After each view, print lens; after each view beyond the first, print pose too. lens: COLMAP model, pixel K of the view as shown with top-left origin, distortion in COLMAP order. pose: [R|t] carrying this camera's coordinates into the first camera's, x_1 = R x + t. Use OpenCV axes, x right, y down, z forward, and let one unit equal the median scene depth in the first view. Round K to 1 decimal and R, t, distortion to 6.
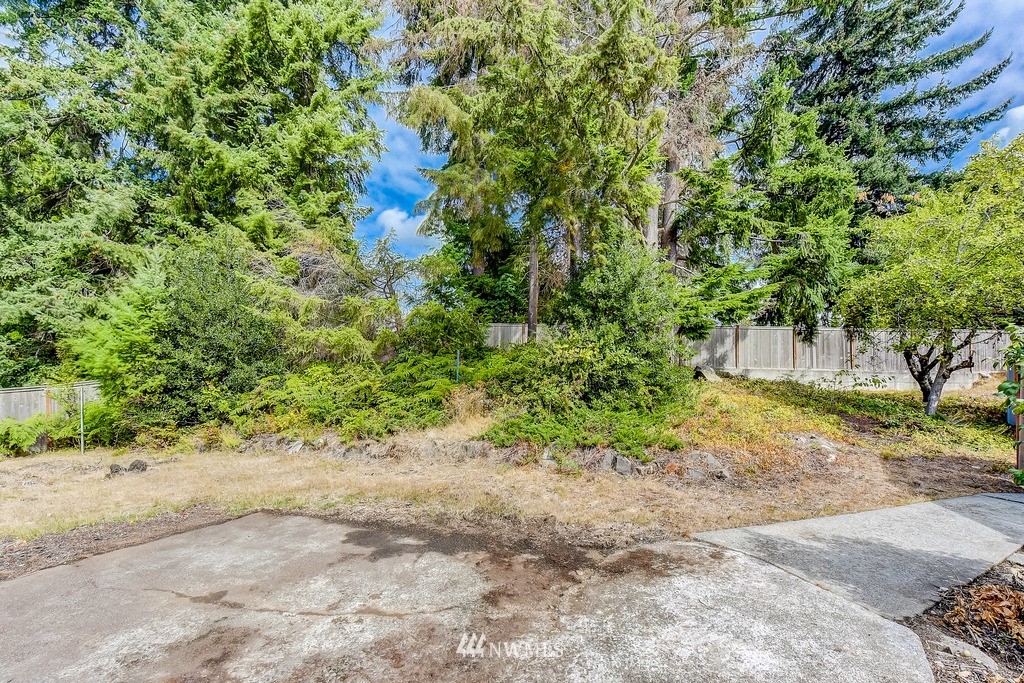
lens RADIAL K [[429.0, 0, 515.6], [0, 429.0, 386.2], [0, 0, 1]] dist [-0.002278, -0.000310]
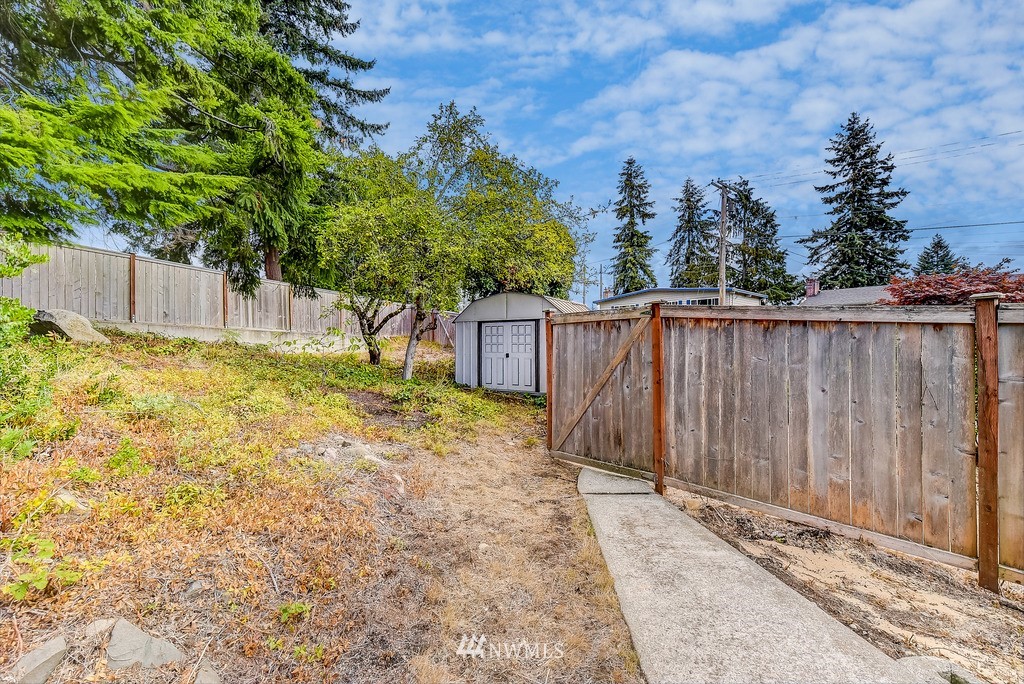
lens RADIAL K [[424.8, 0, 528.3], [0, 424.8, 345.3], [0, 0, 1]] dist [0.010230, -0.000021]
pose [[0.319005, -0.000846, 0.947753, 0.147844], [0.010119, 0.999946, -0.002513, -0.001546], [-0.947699, 0.010392, 0.318996, 0.350770]]
